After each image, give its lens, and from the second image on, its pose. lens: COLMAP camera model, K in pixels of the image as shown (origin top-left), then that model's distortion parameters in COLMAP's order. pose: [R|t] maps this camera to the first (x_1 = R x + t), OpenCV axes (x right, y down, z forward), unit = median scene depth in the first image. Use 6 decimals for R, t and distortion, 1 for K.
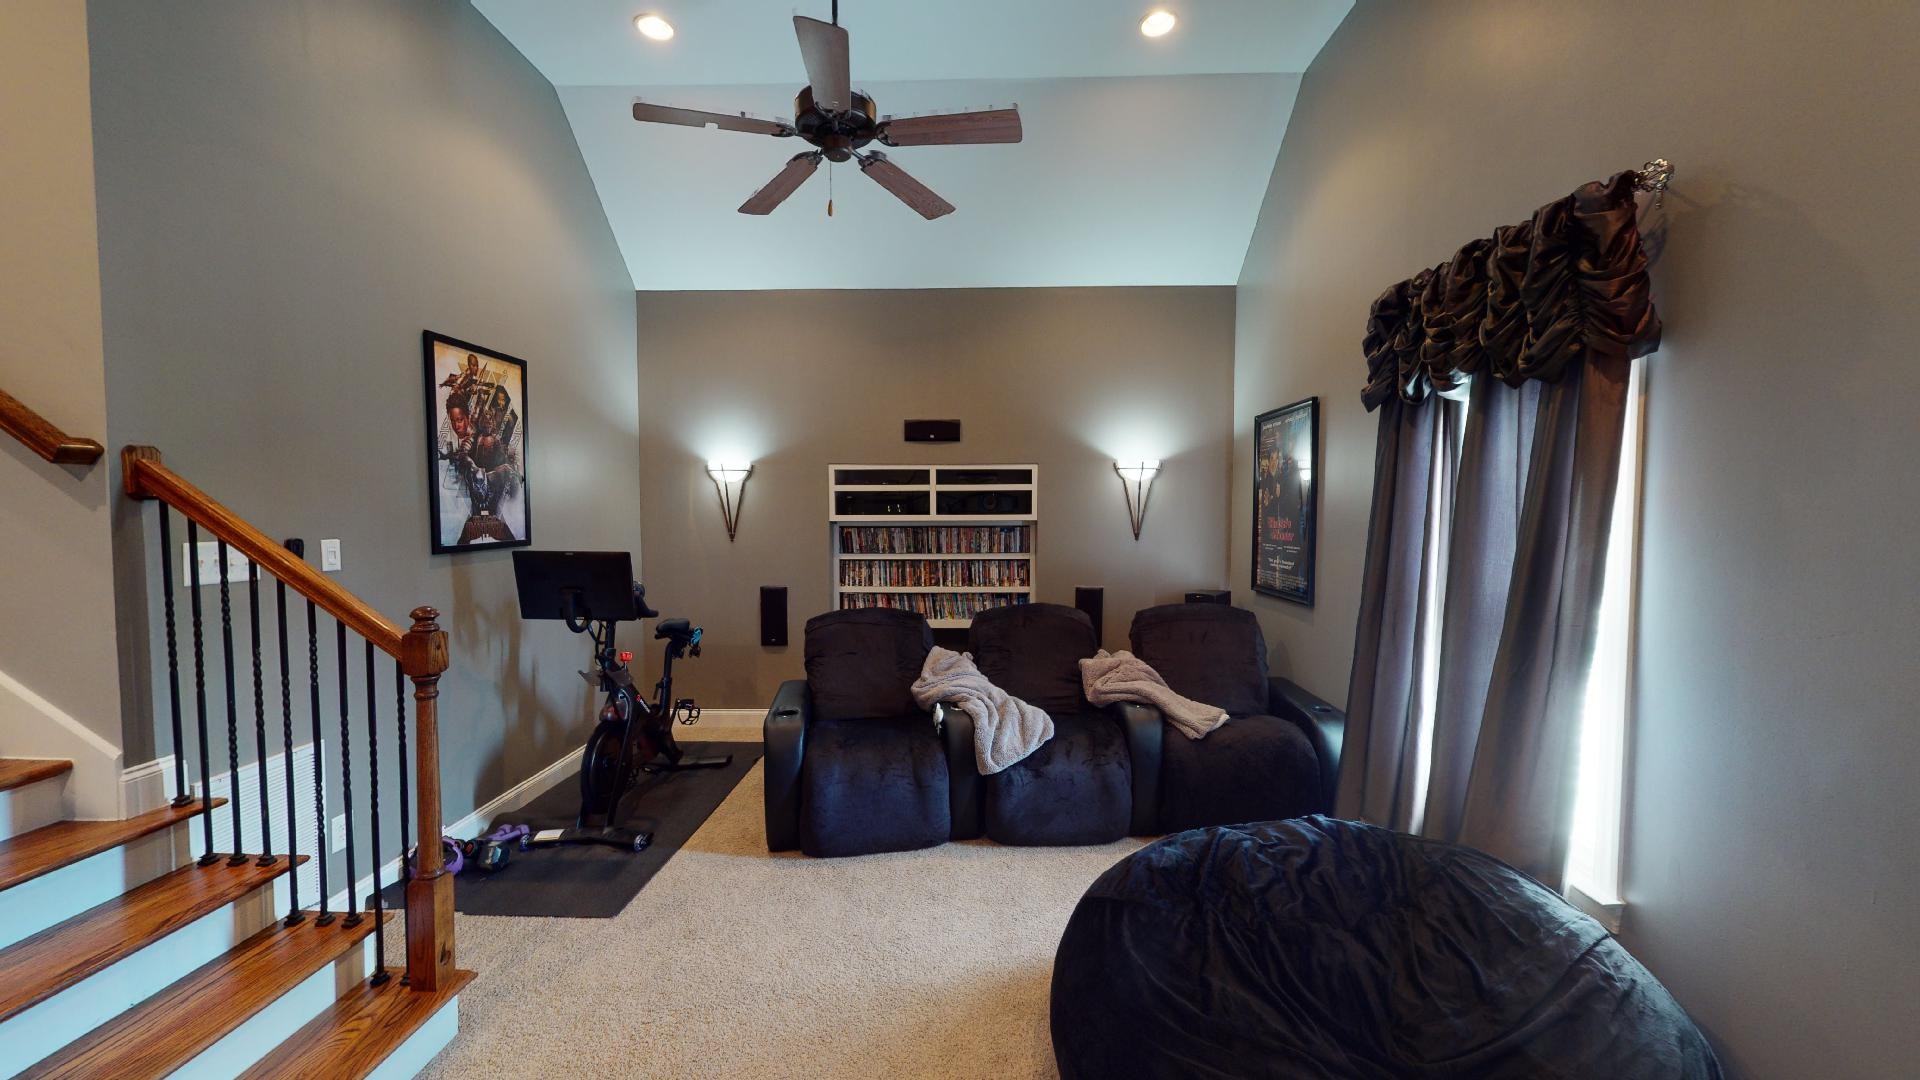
lens RADIAL K [[703.7, 0, 958.0], [0, 703.7, 542.5], [0, 0, 1]] dist [-0.000484, -0.000053]
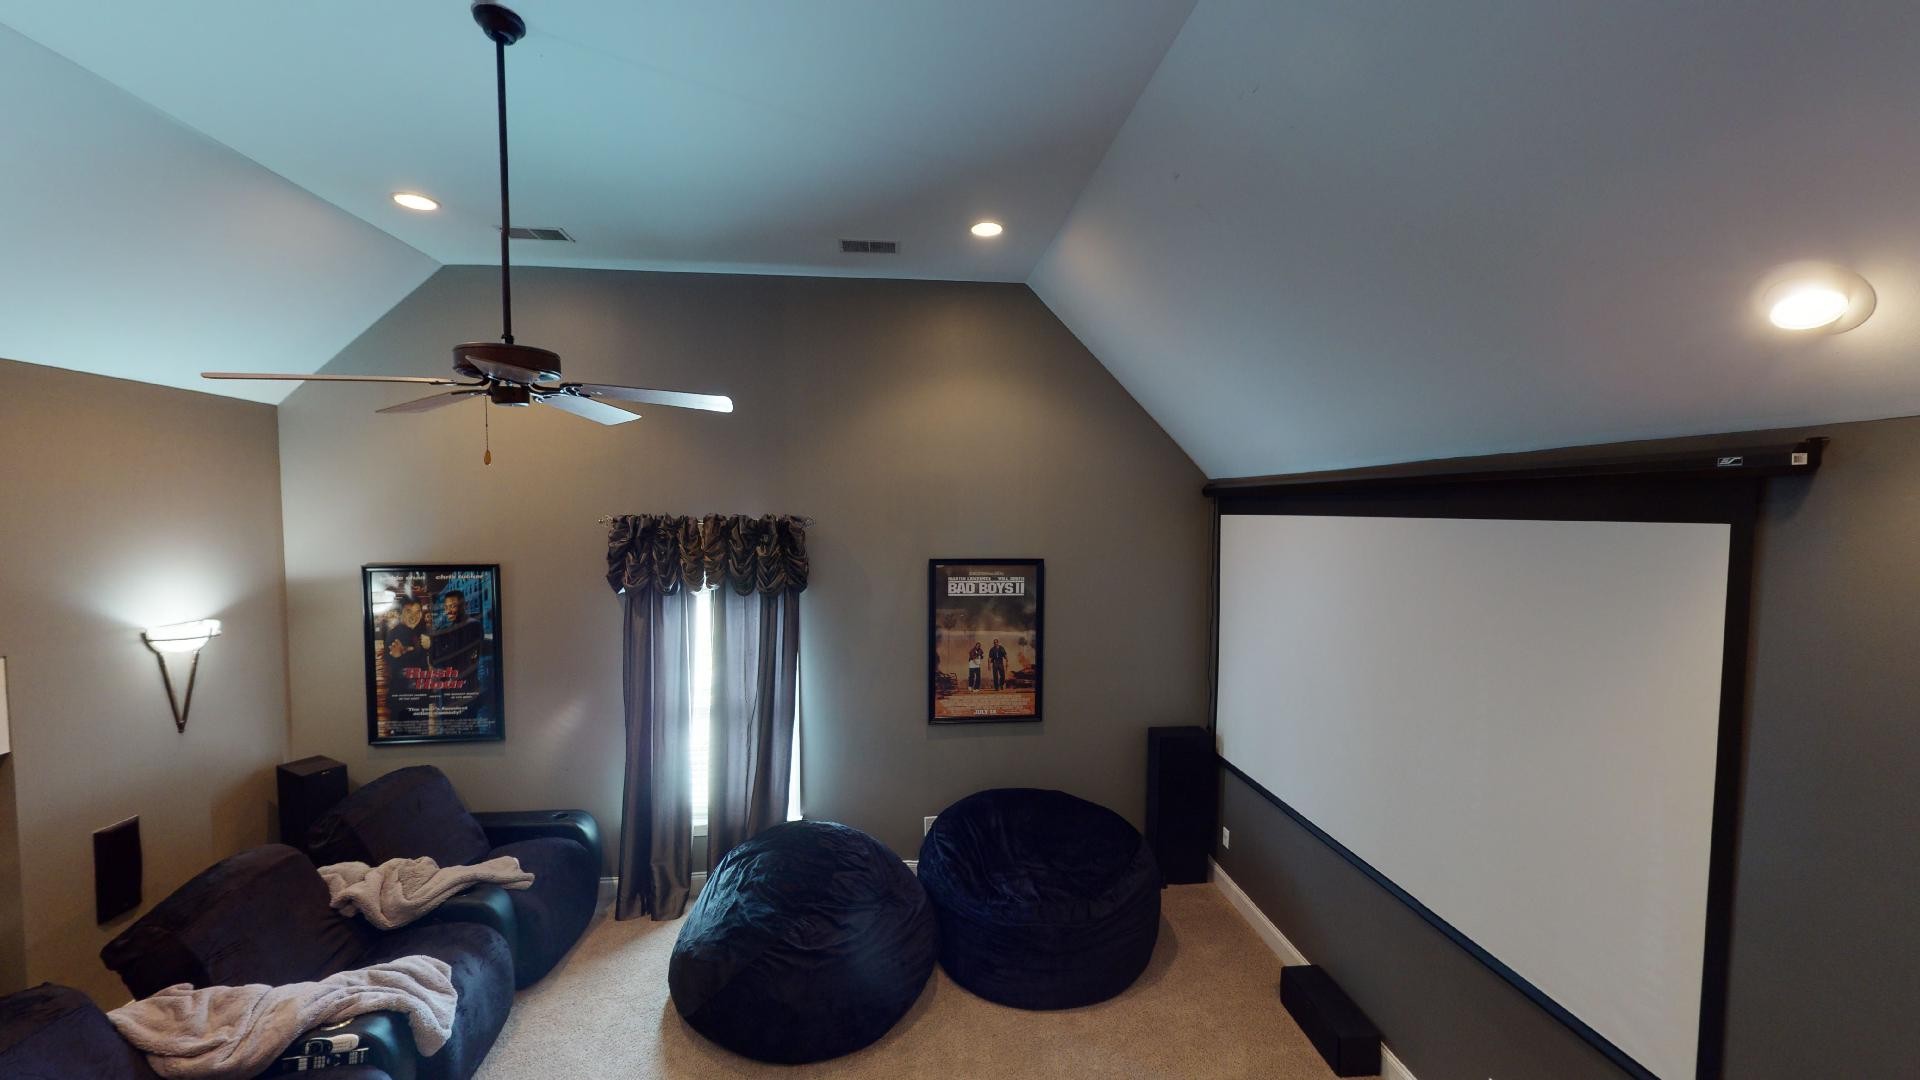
lens RADIAL K [[703.7, 0, 958.0], [0, 703.7, 542.5], [0, 0, 1]] dist [-0.000484, -0.000053]
pose [[-0.127154, -0.048185, 0.990712, -0.710886], [0.050306, 0.997221, 0.054958, -0.253148], [-0.990606, 0.056827, -0.124377, 0.357492]]
